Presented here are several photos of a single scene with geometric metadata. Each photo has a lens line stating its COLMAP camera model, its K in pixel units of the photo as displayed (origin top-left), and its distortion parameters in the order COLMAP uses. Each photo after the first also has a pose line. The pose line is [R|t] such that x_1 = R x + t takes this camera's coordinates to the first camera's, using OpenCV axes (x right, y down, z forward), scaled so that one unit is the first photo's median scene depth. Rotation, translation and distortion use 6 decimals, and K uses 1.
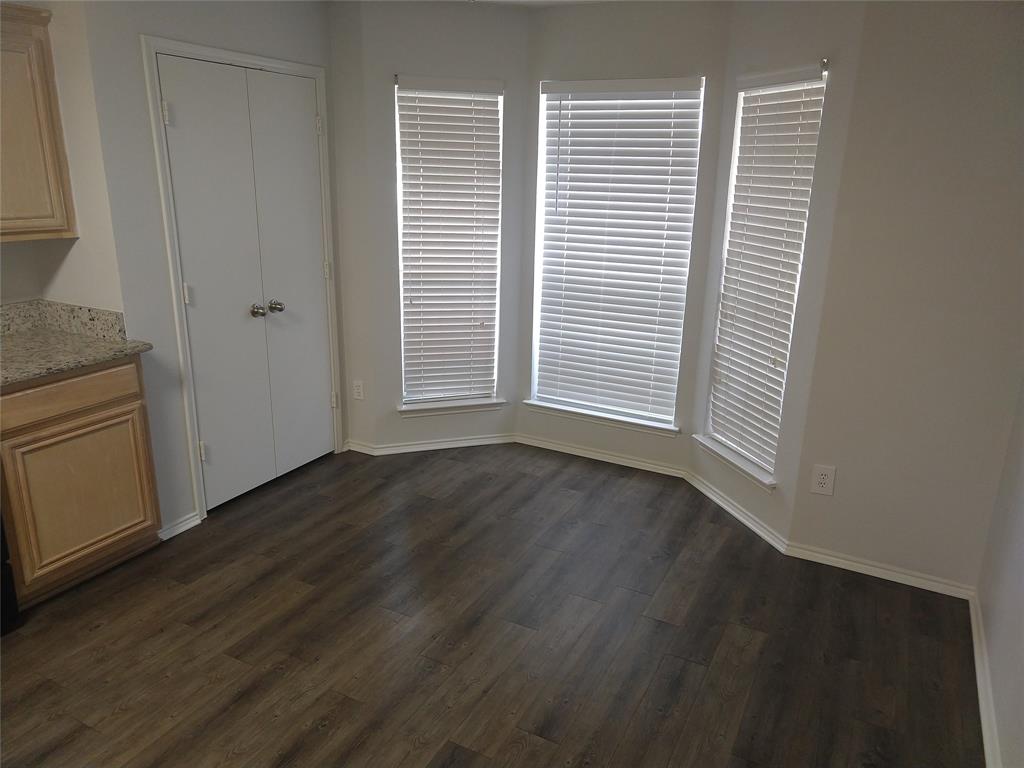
lens RADIAL K [[728.8, 0, 512.0], [0, 728.8, 384.0], [0, 0, 1]] dist [0.010095, 0.003008]
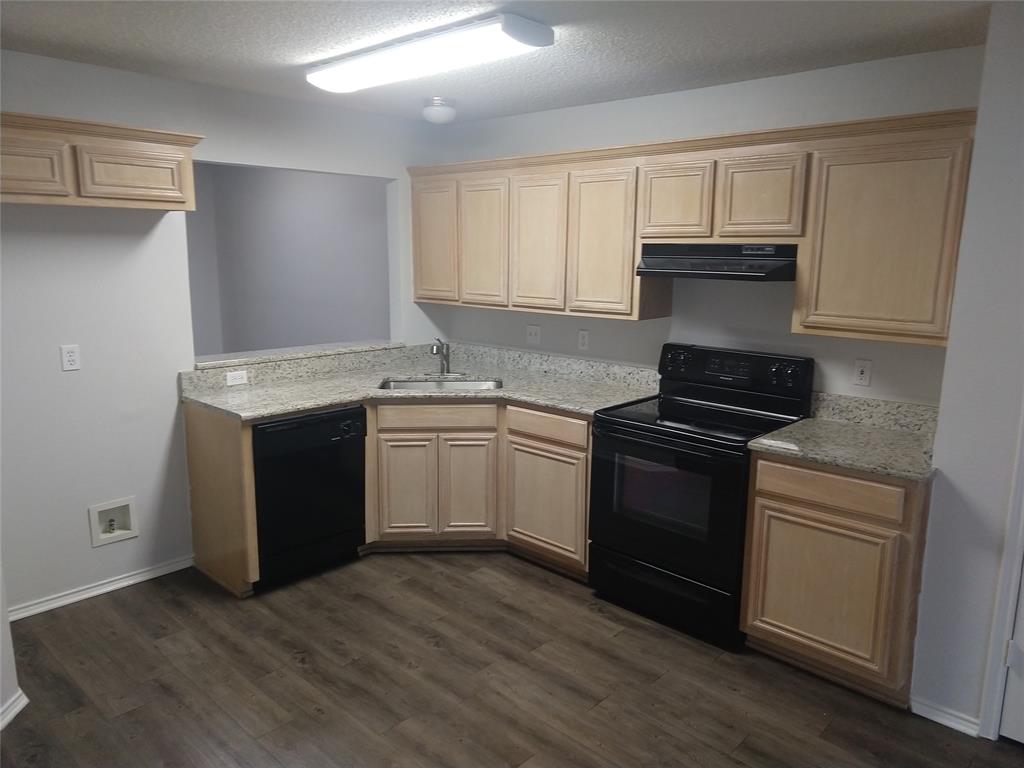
lens RADIAL K [[728.8, 0, 512.0], [0, 728.8, 384.0], [0, 0, 1]] dist [0.010095, 0.003008]
pose [[-0.281436, 0.144174, -0.948687, 0.402207], [-0.287104, 0.930708, 0.226613, -0.196988], [0.915623, 0.336149, -0.220542, 0.684697]]
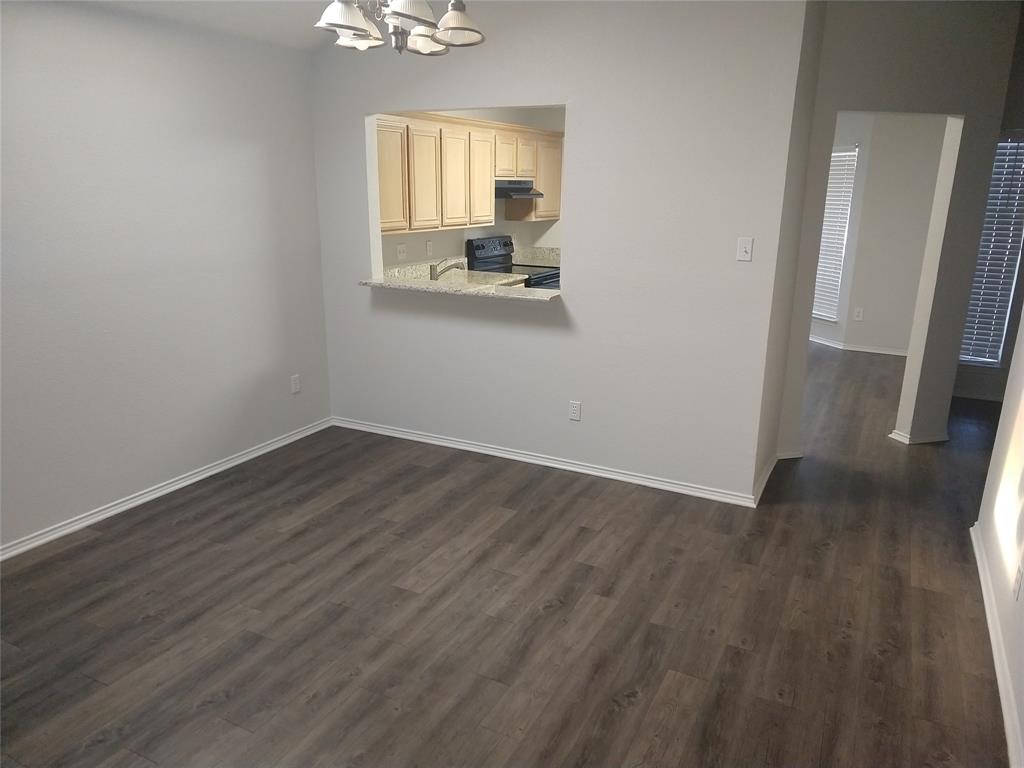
lens RADIAL K [[728.8, 0, 512.0], [0, 728.8, 384.0], [0, 0, 1]] dist [0.010095, 0.003008]
pose [[0.999880, -0.014947, -0.004178, -0.830369], [0.014870, 0.999730, -0.017834, 0.451133], [0.004443, 0.017770, 0.999832, -1.649842]]
